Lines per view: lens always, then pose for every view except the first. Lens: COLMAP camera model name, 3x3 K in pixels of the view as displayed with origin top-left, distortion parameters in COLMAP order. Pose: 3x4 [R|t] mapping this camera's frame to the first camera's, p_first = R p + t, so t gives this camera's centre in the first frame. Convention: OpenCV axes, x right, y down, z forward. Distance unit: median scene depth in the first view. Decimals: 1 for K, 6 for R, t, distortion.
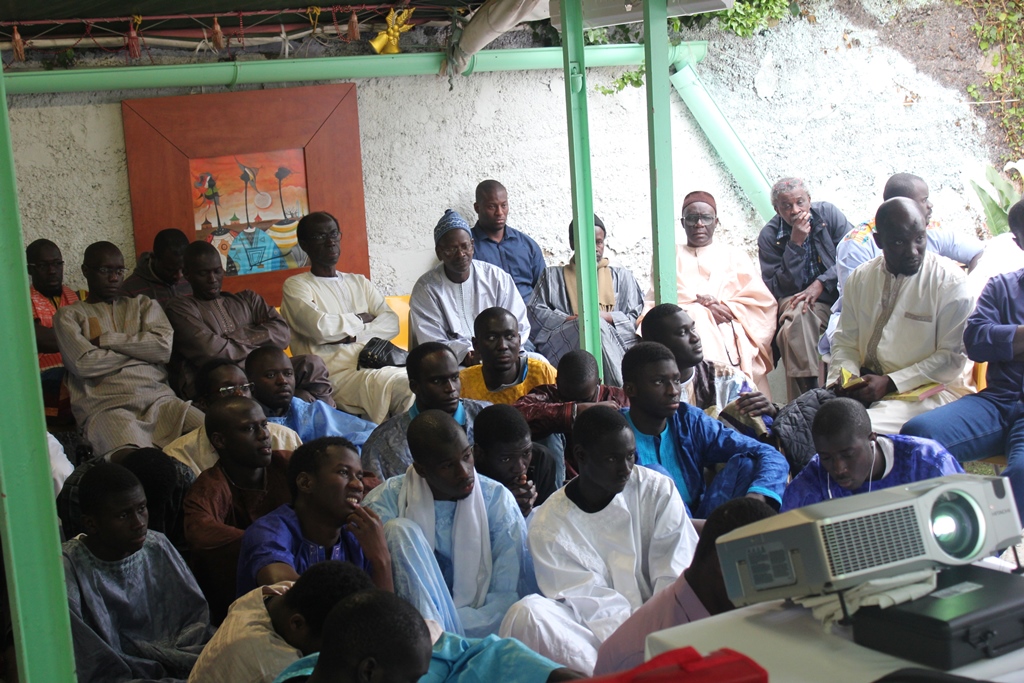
lens RADIAL K [[1697.9, 0, 512.0], [0, 1697.9, 341.5], [0, 0, 1]] dist [0.006046, 0.014953]
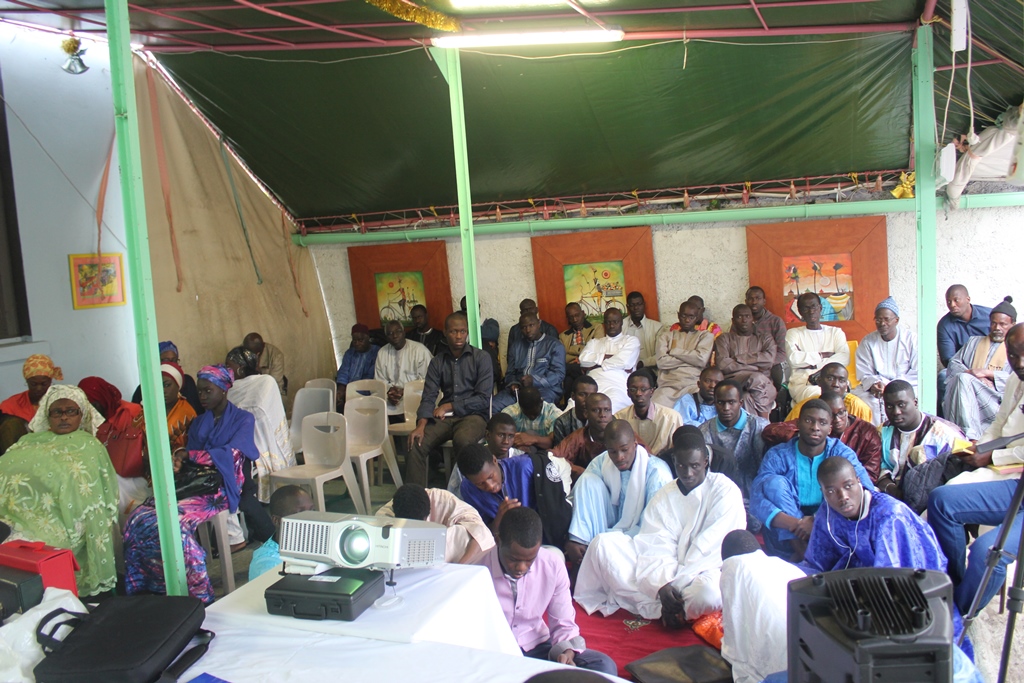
lens RADIAL K [[850.8, 0, 512.0], [0, 850.8, 341.5], [0, 0, 1]] dist [-0.166513, 0.148755]
pose [[0.625540, 0.112813, -0.771993, 0.337546], [-0.086034, 0.993430, 0.075459, -0.059479], [0.775434, 0.019215, 0.631136, 0.199723]]
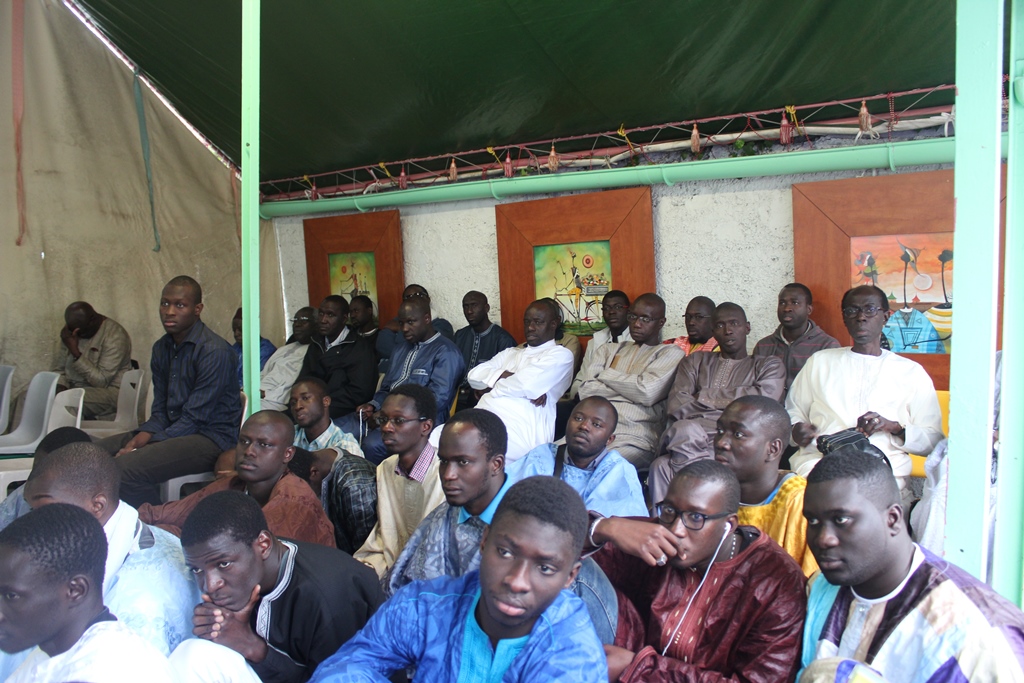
lens RADIAL K [[850.8, 0, 512.0], [0, 850.8, 341.5], [0, 0, 1]] dist [-0.166513, 0.148755]
pose [[0.370465, 0.108846, -0.922447, 0.221231], [-0.157962, 0.986027, 0.052909, -0.036594], [0.915316, 0.126111, 0.382482, 0.610143]]
